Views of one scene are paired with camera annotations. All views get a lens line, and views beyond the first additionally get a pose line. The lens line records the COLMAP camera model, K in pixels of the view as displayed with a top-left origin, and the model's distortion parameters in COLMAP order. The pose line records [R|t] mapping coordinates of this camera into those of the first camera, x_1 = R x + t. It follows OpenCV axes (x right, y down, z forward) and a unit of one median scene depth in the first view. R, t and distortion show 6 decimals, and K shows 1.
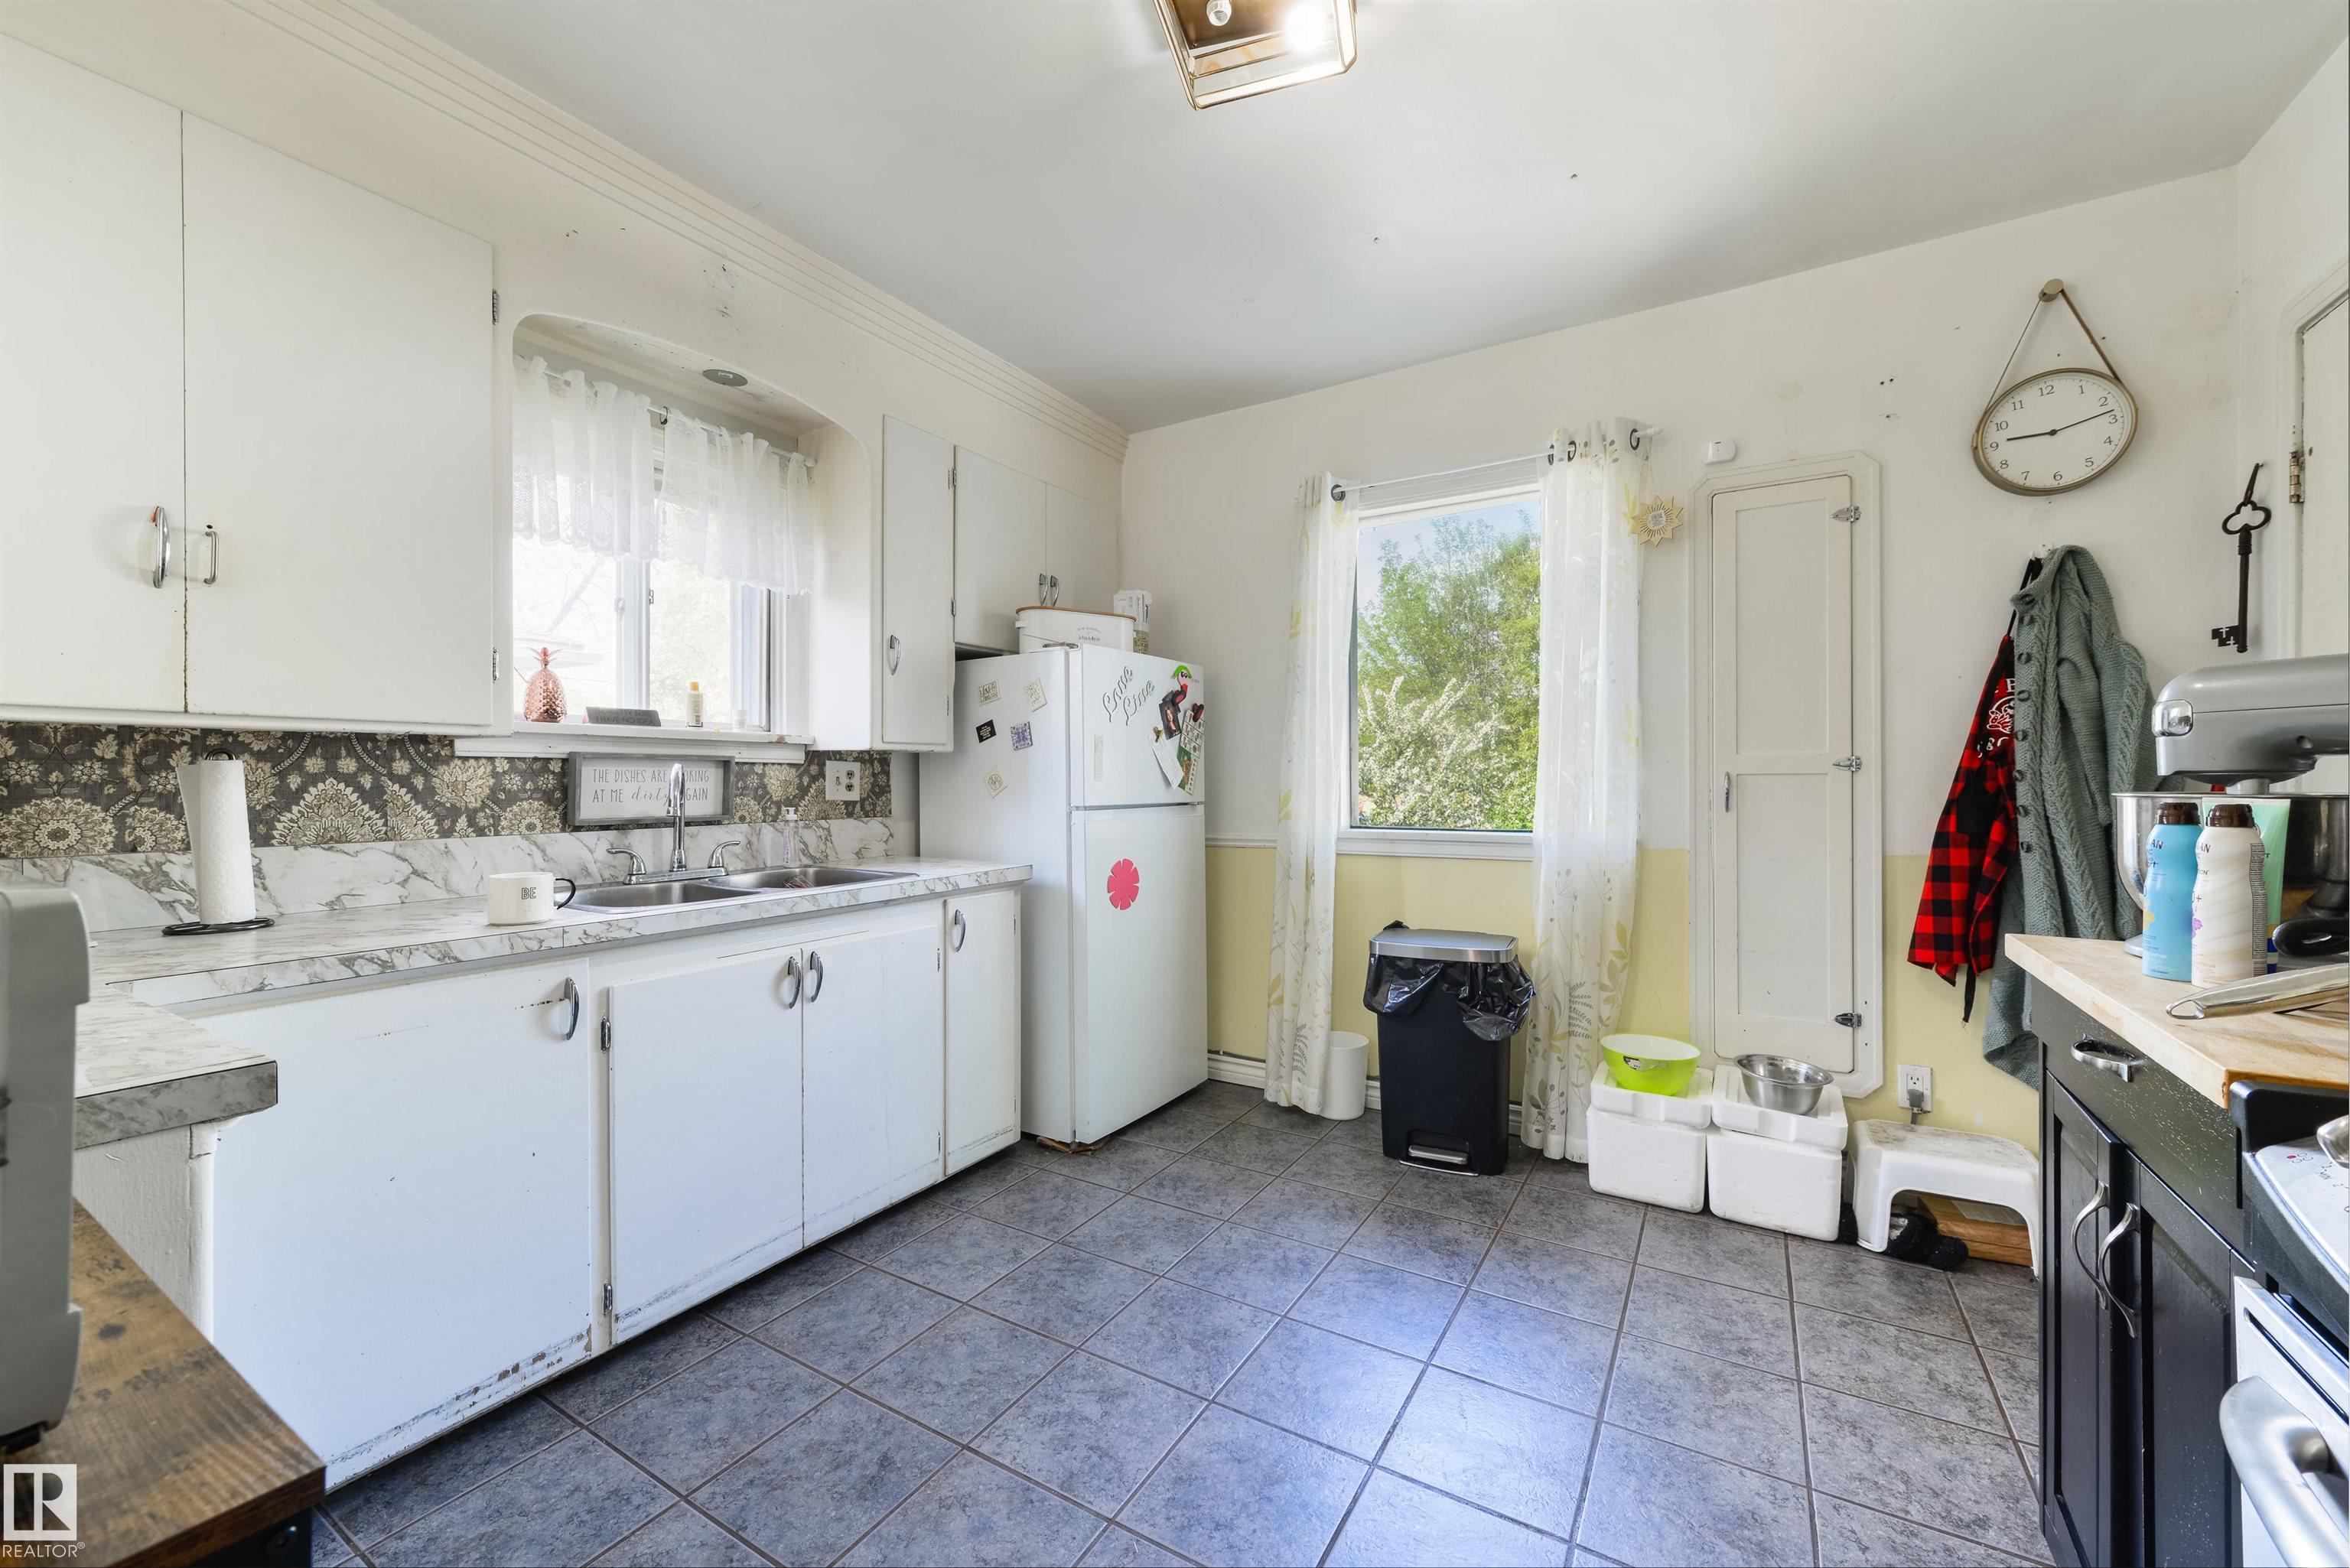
lens RADIAL K [[922.3, 0, 1194.4], [0, 922.3, 780.8], [0, 0, 1]] dist [0.001247, 0.000037]
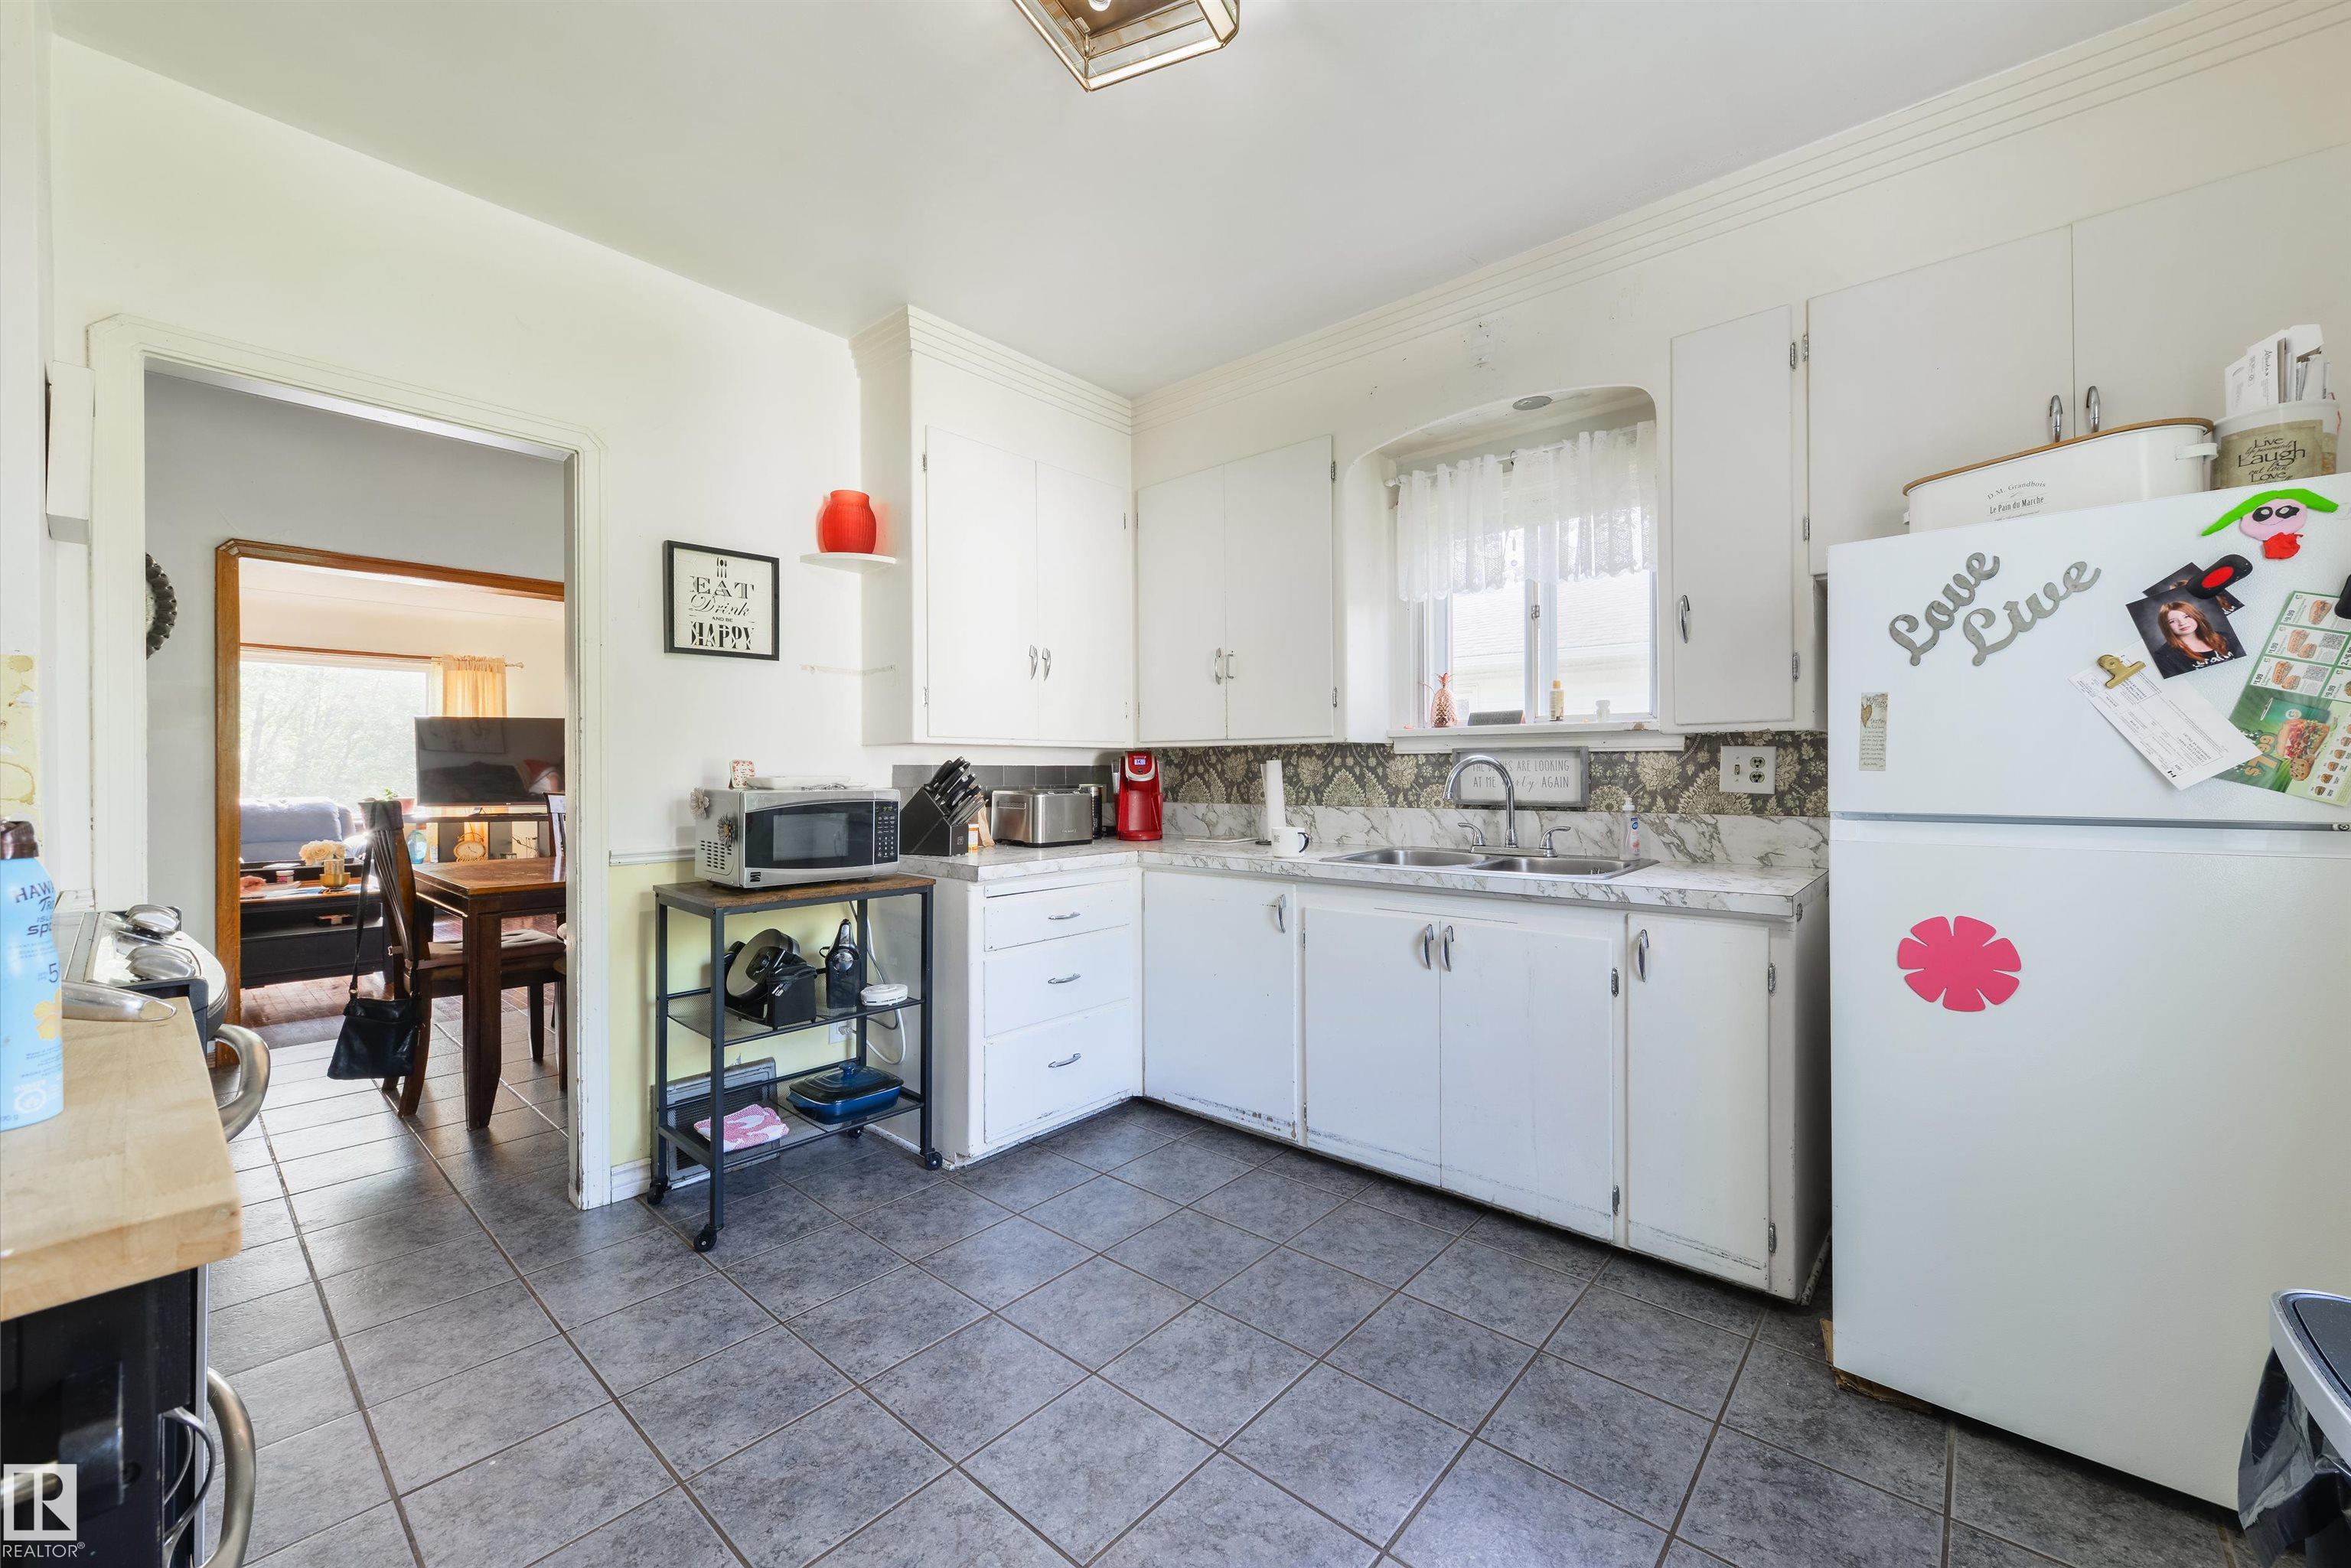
lens RADIAL K [[915.9, 0, 1184.3], [0, 915.9, 771.7], [0, 0, 1]] dist [0.001206, 0.000053]
pose [[-0.183683, 0.003529, -0.982979, 0.676990], [0.003259, 0.999990, 0.002981, -0.002847], [0.982980, -0.002656, -0.183693, 0.837453]]
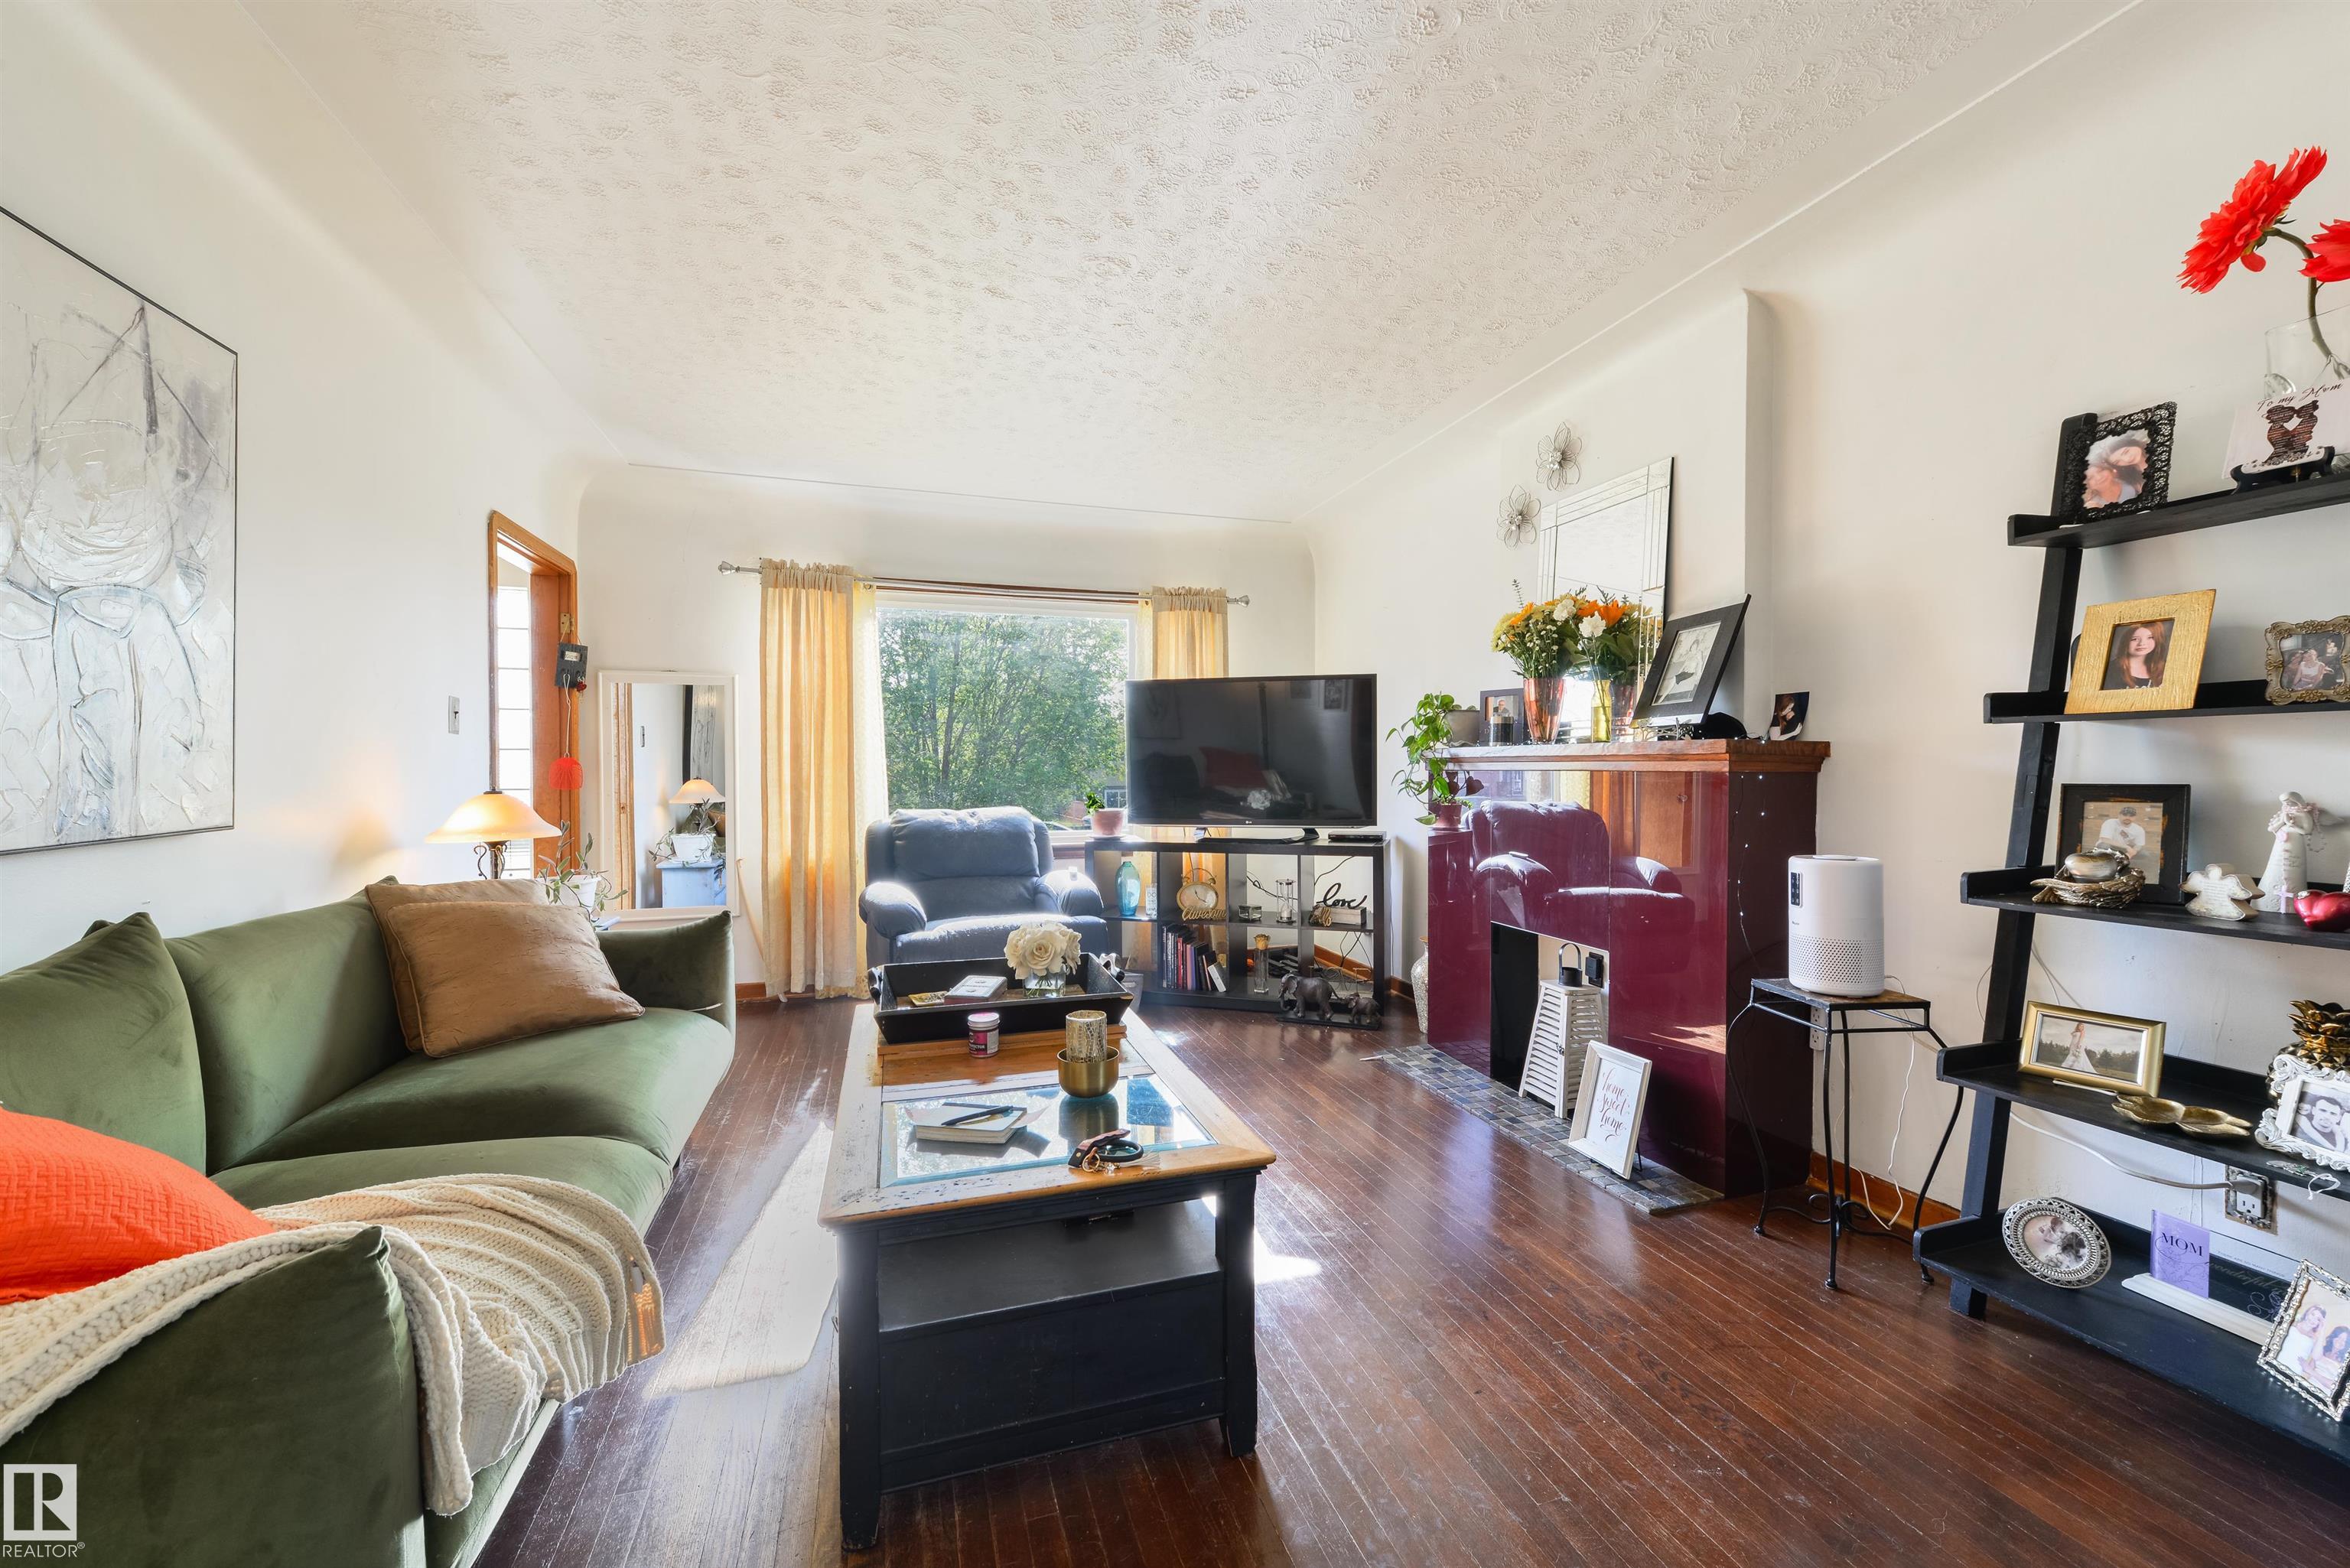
lens RADIAL K [[915.5, 0, 1183.8], [0, 915.5, 771.7], [0, 0, 1]] dist [0.001206, 0.000053]
pose [[-0.664673, 0.005559, -0.747114, -0.603557], [0.004710, 0.999984, 0.003250, -0.001661], [0.747120, -0.001359, -0.664688, -1.017887]]
